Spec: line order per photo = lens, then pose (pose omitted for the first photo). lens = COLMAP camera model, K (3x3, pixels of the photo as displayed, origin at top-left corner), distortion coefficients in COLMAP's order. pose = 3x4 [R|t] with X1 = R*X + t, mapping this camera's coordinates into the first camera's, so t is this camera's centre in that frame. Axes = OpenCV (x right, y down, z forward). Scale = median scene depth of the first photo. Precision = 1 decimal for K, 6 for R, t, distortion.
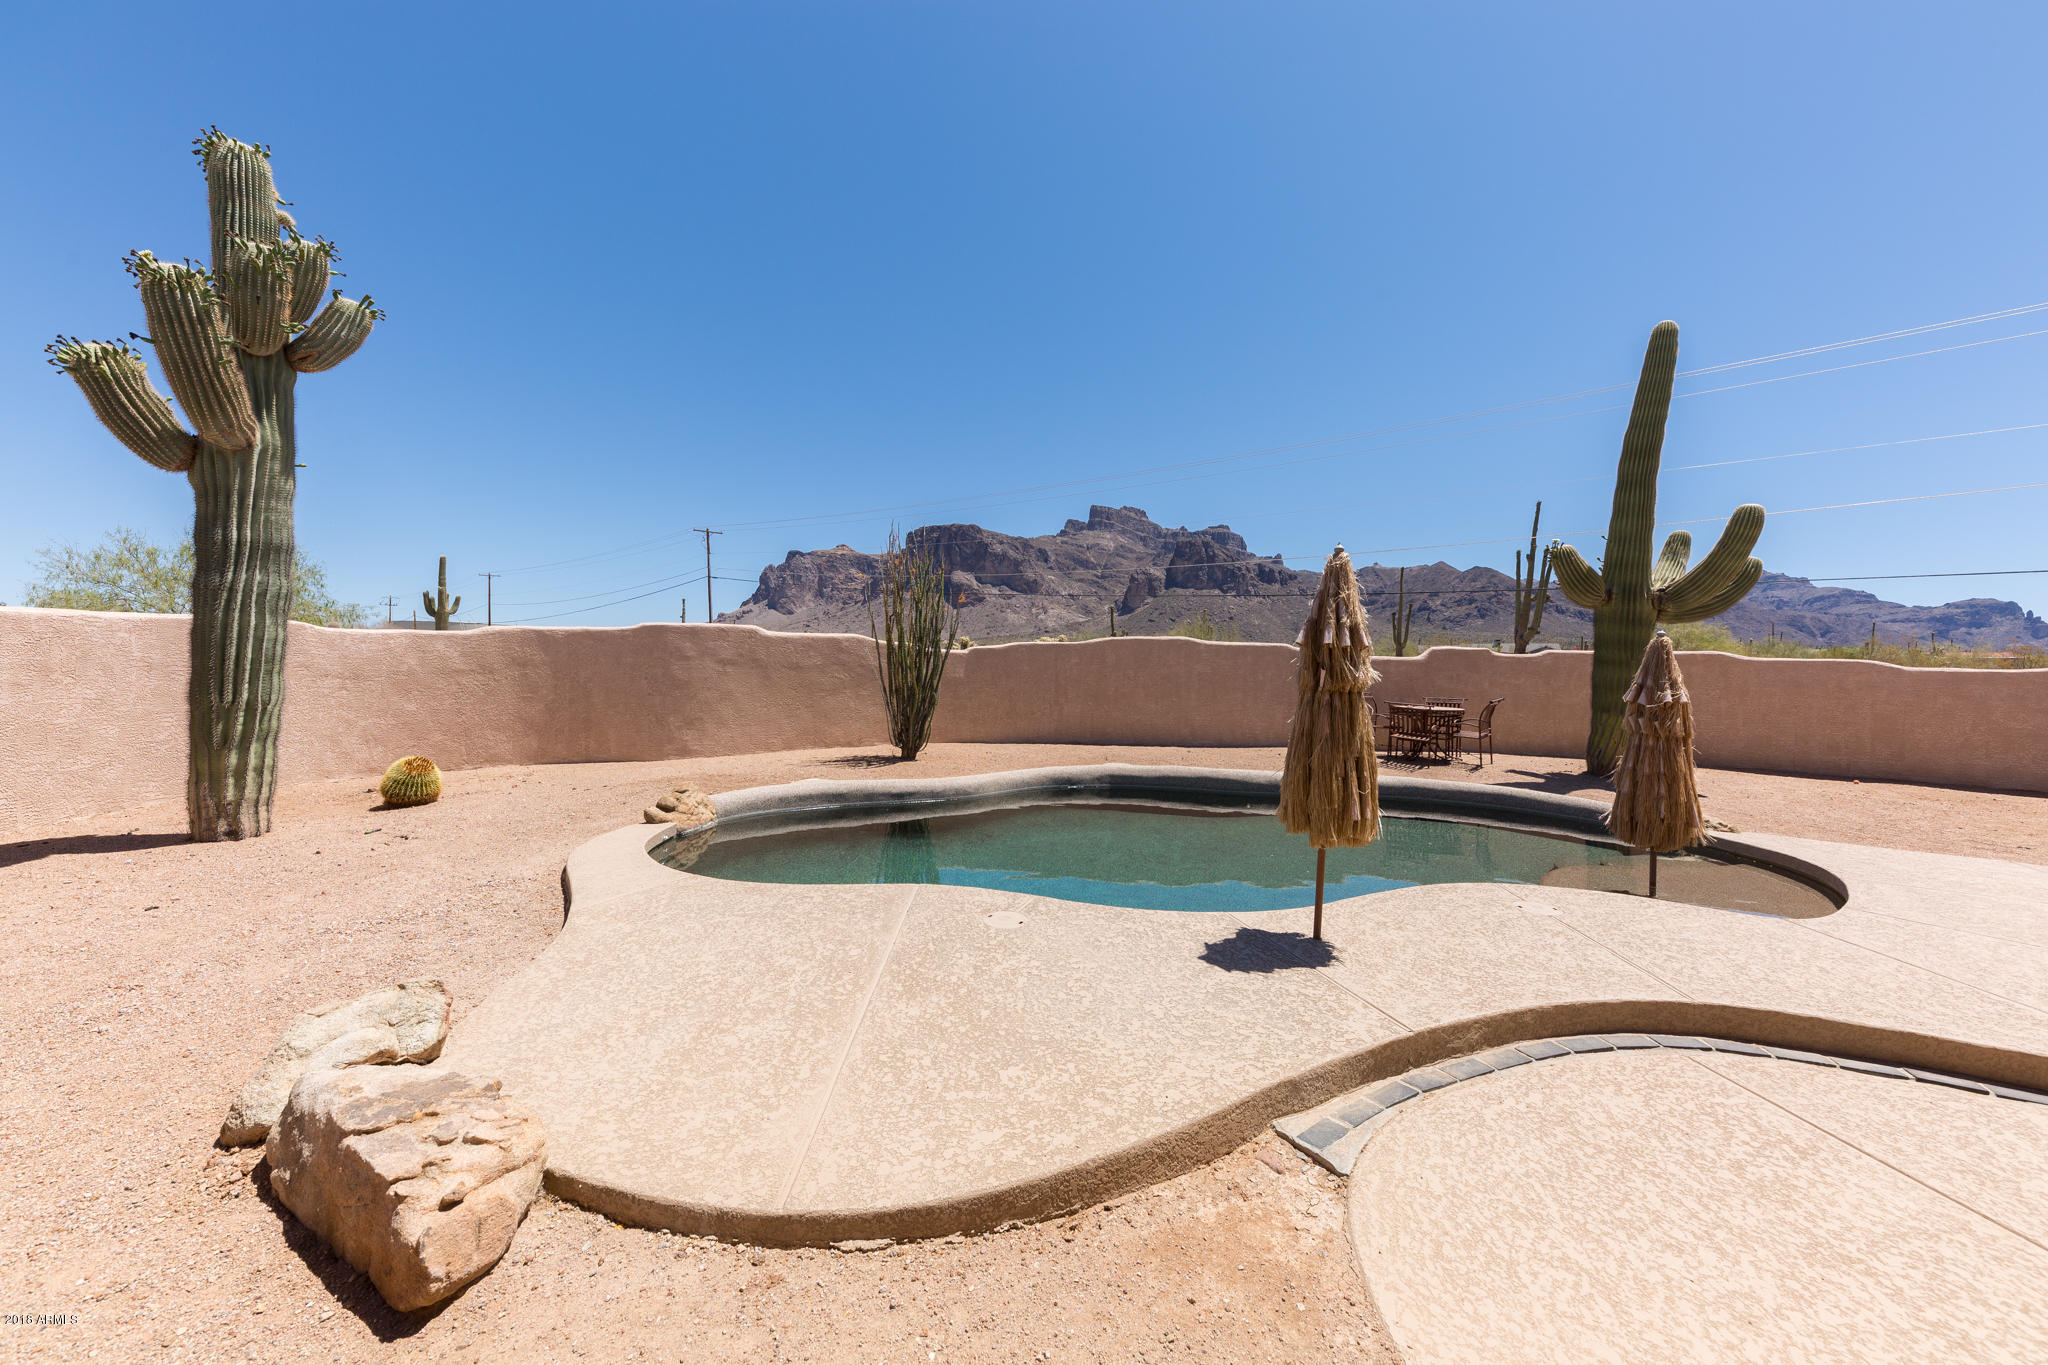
lens RADIAL K [[707.6, 0, 1030.4], [0, 707.6, 682.1], [0, 0, 1]] dist [0.010562, -0.003458]
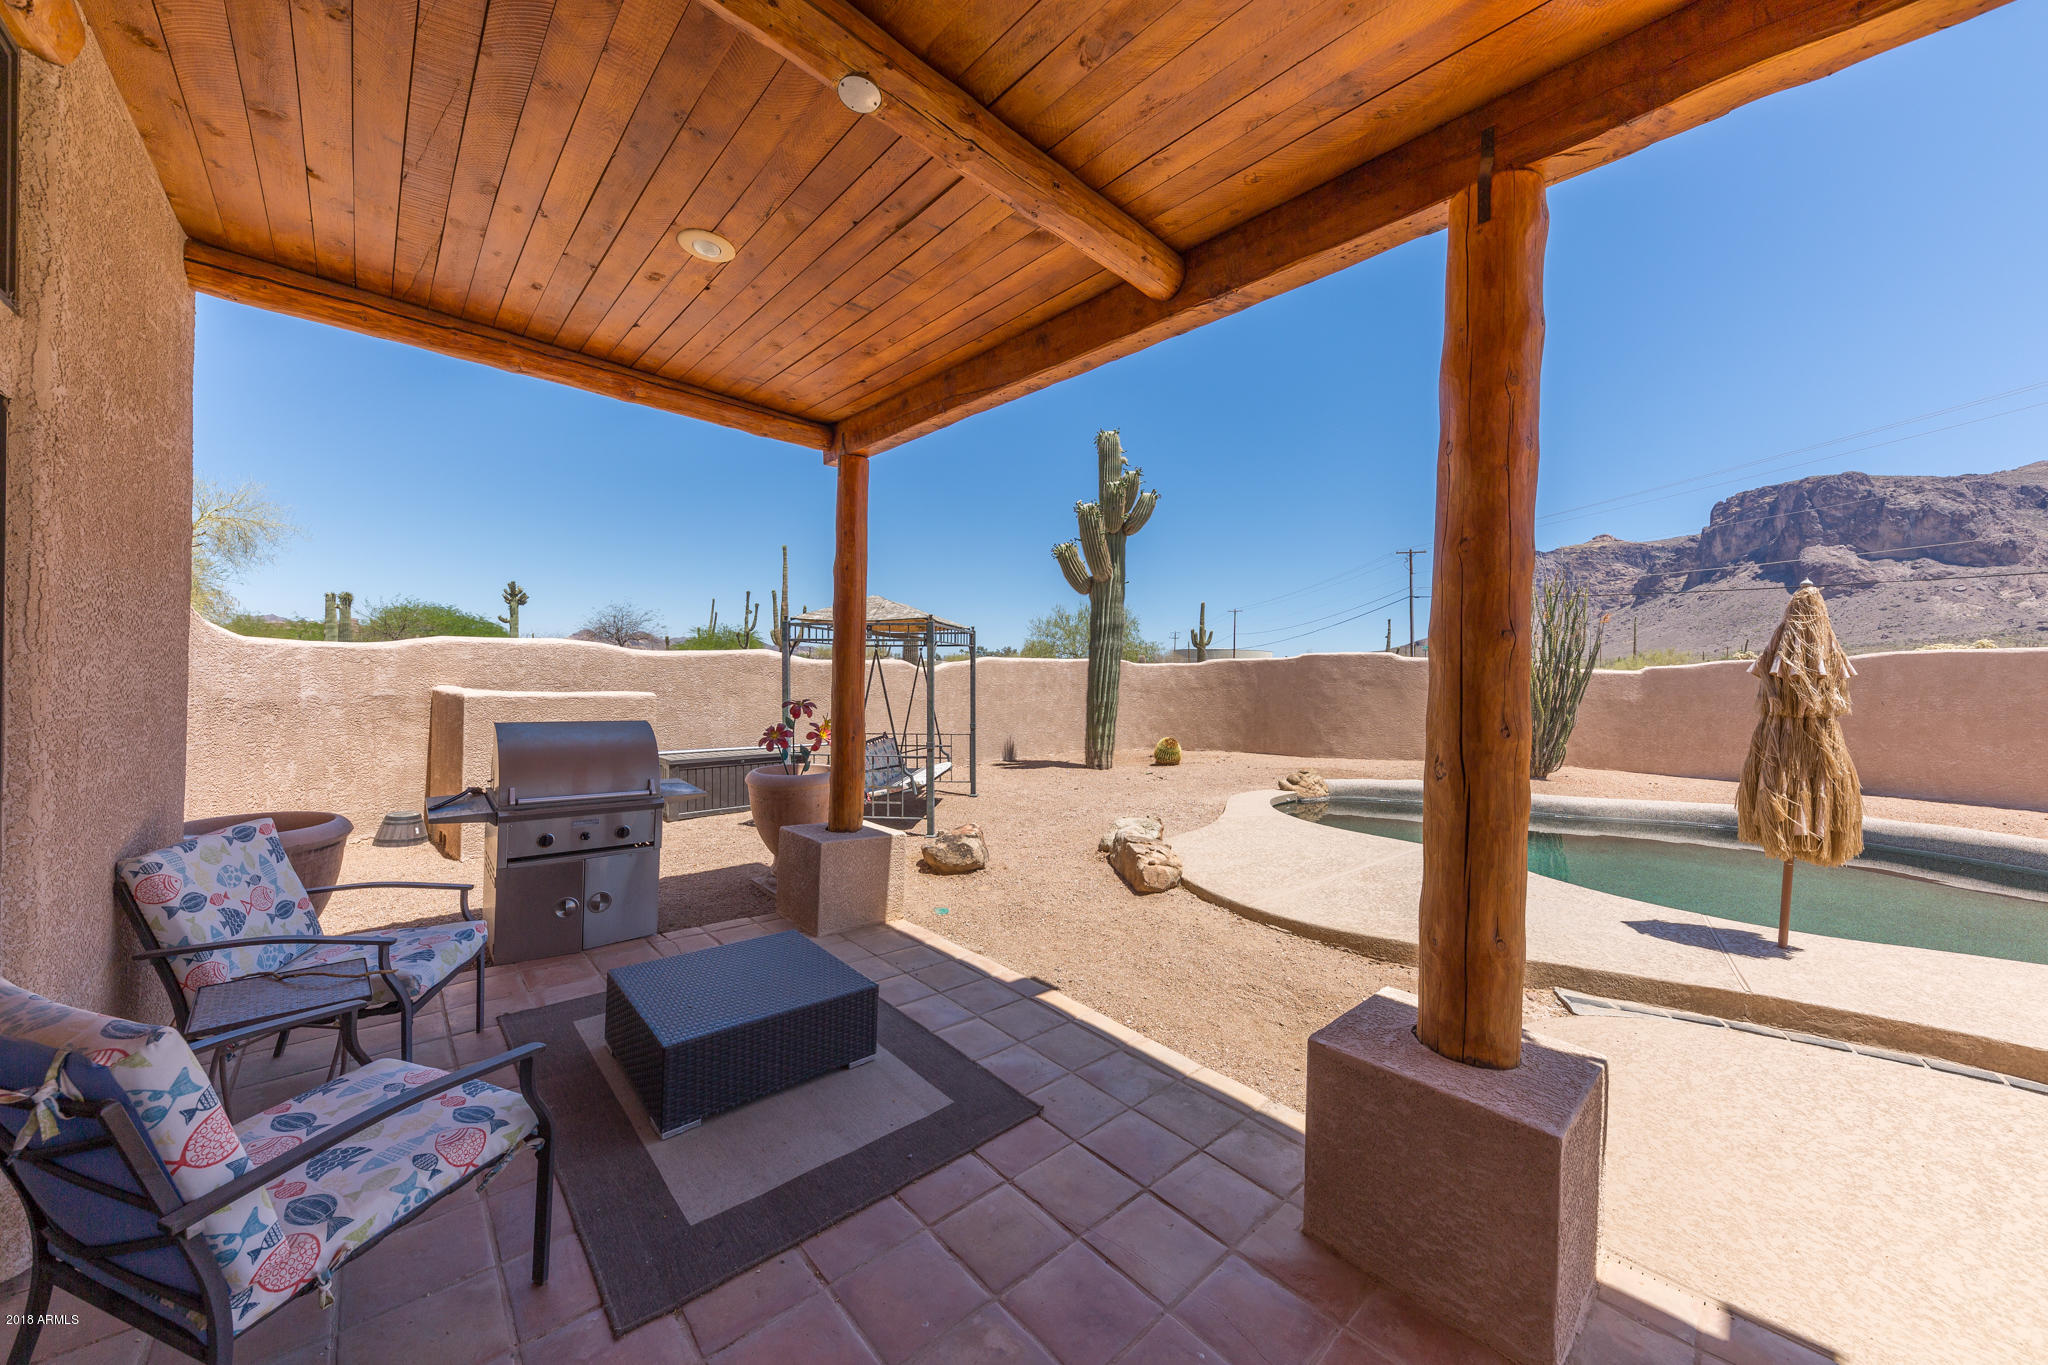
lens RADIAL K [[707.6, 0, 1026.8], [0, 707.6, 682.2], [0, 0, 1]] dist [0.010562, -0.003458]
pose [[0.590887, 0.003552, -0.806747, 0.240618], [-0.024533, 0.999607, -0.013568, 0.001514], [0.806381, 0.027810, 0.590742, -0.227273]]
